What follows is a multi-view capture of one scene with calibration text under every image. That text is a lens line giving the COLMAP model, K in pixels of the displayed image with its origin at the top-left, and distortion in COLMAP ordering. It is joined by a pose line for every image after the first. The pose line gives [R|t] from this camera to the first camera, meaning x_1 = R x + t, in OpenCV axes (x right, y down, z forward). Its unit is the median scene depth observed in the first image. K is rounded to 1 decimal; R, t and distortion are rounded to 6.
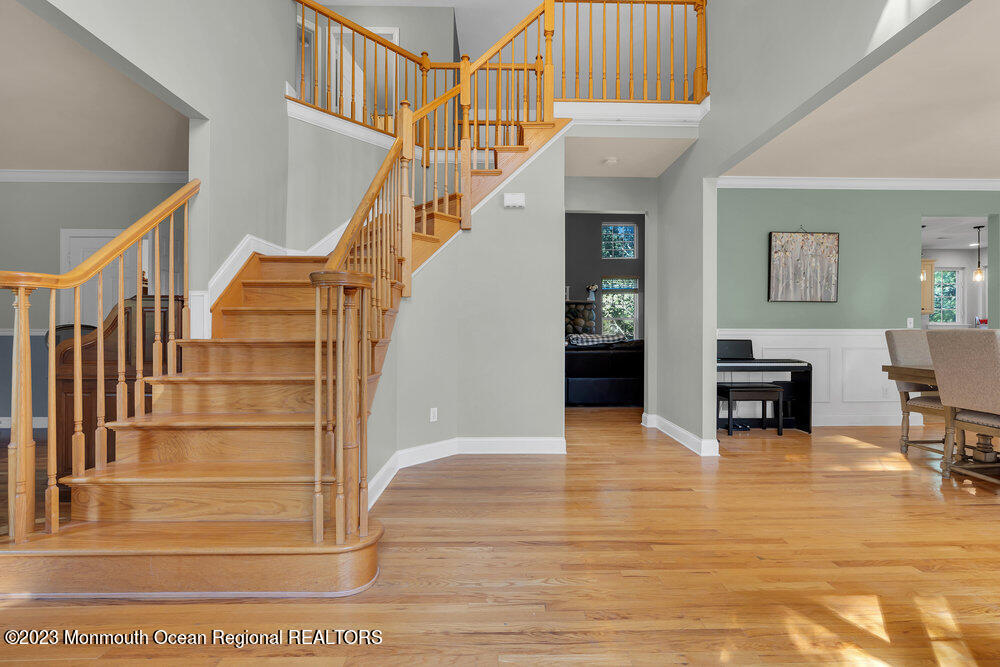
lens RADIAL K [[451.4, 0, 508.9], [0, 451.4, 331.9], [0, 0, 1]] dist [-0.012708, 0.001101]
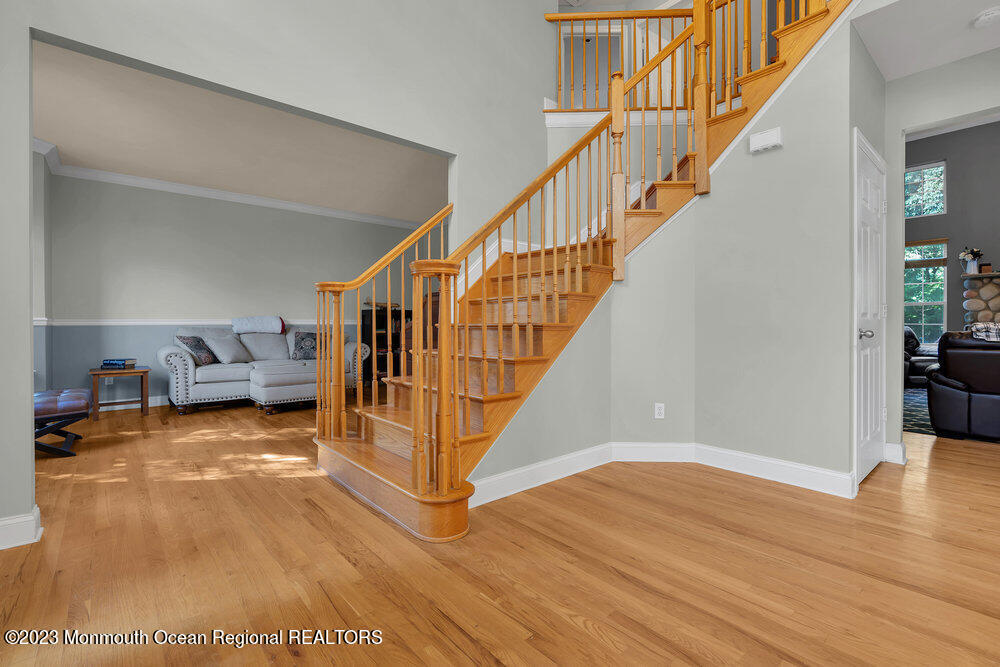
lens RADIAL K [[451.4, 0, 508.9], [0, 451.4, 331.9], [0, 0, 1]] dist [-0.012708, 0.001101]
pose [[0.644241, 0.009951, -0.764758, 0.320219], [0.000512, 0.999910, 0.013443, 0.015071], [0.764822, -0.009052, 0.644178, 0.201365]]
